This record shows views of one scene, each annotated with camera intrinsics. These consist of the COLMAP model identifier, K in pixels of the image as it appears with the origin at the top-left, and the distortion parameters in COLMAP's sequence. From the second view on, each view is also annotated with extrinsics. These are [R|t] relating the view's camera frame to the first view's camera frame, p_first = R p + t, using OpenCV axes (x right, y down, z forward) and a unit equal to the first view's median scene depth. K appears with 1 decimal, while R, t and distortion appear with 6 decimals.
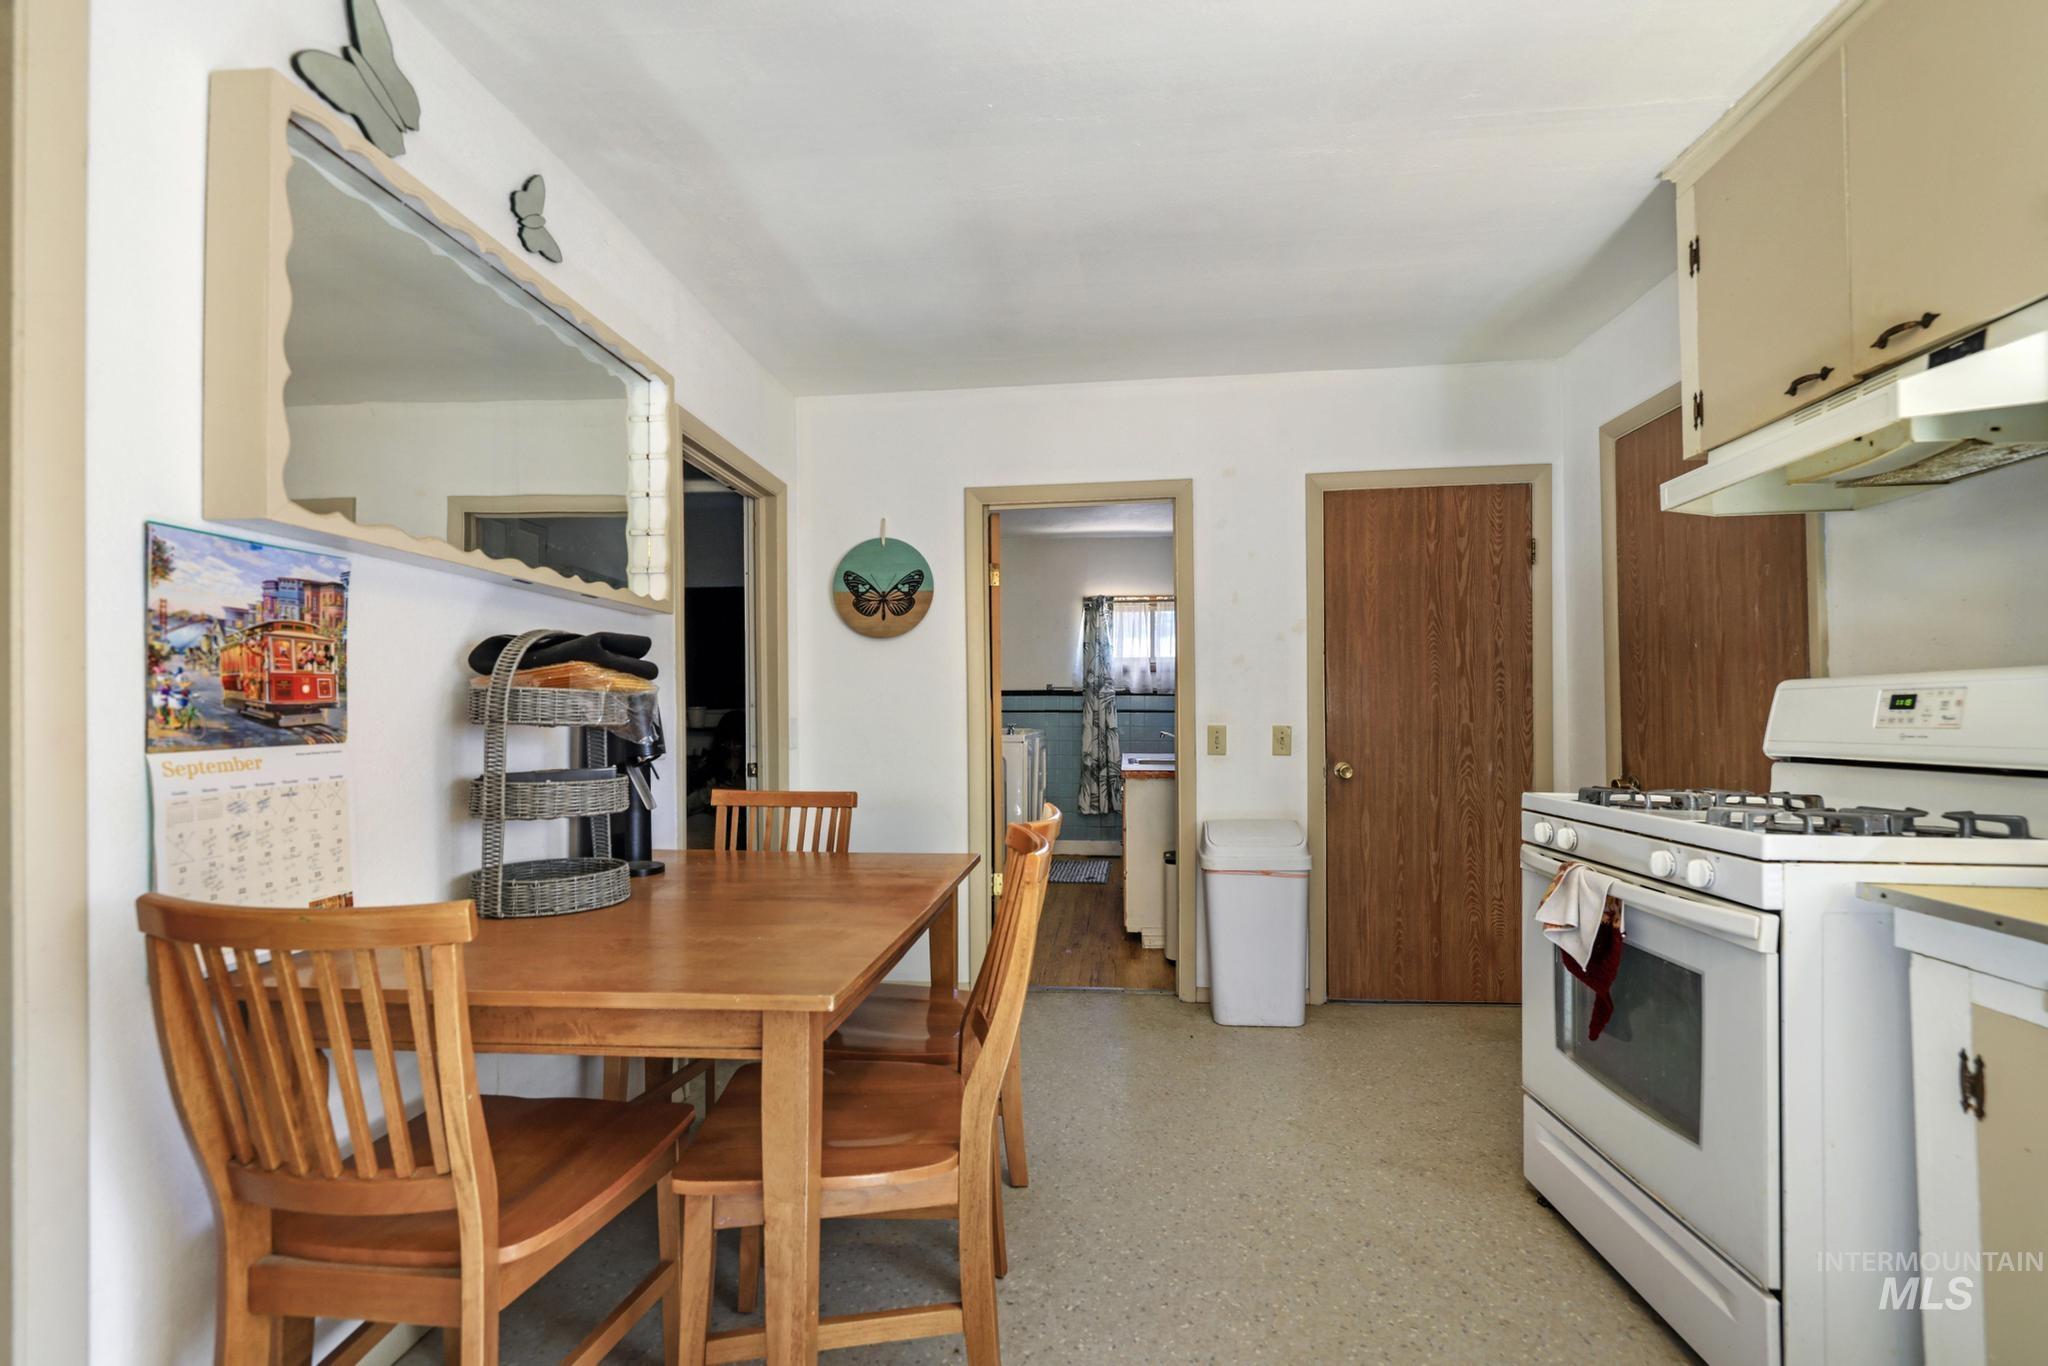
lens RADIAL K [[902.0, 0, 1045.0], [0, 902.0, 689.3], [0, 0, 1]] dist [-0.002950, 0.000174]
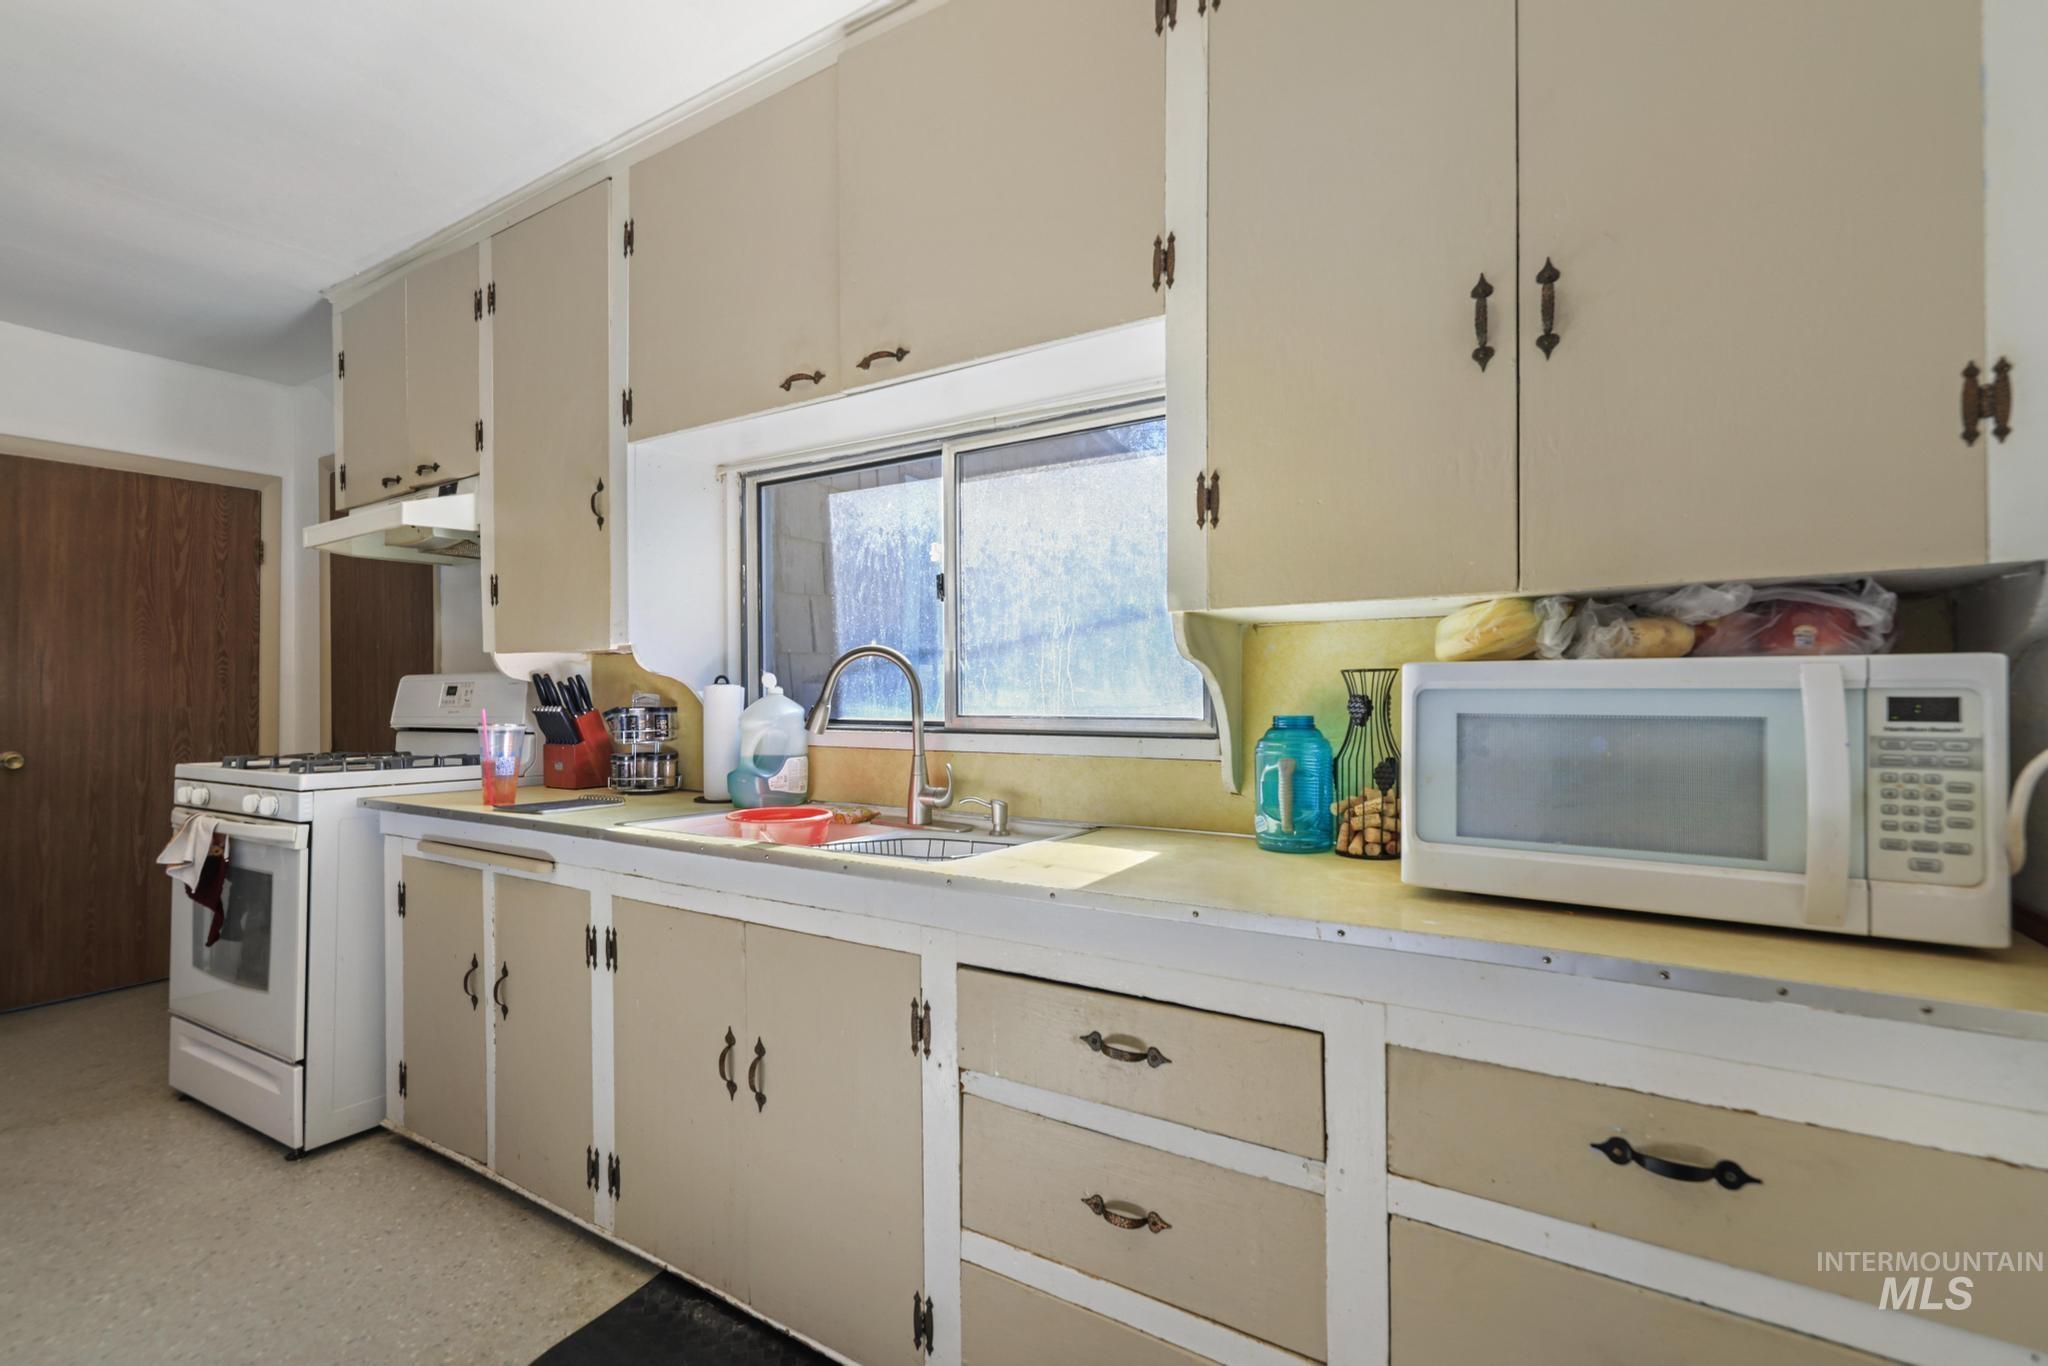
lens RADIAL K [[902.0, 0, 1045.0], [0, 902.0, 689.3], [0, 0, 1]] dist [-0.002950, 0.000174]
pose [[0.455810, 0.010770, 0.890012, -0.006017], [-0.023517, 0.999723, -0.000053, -0.011831], [-0.889766, -0.020906, 0.455937, -0.585548]]
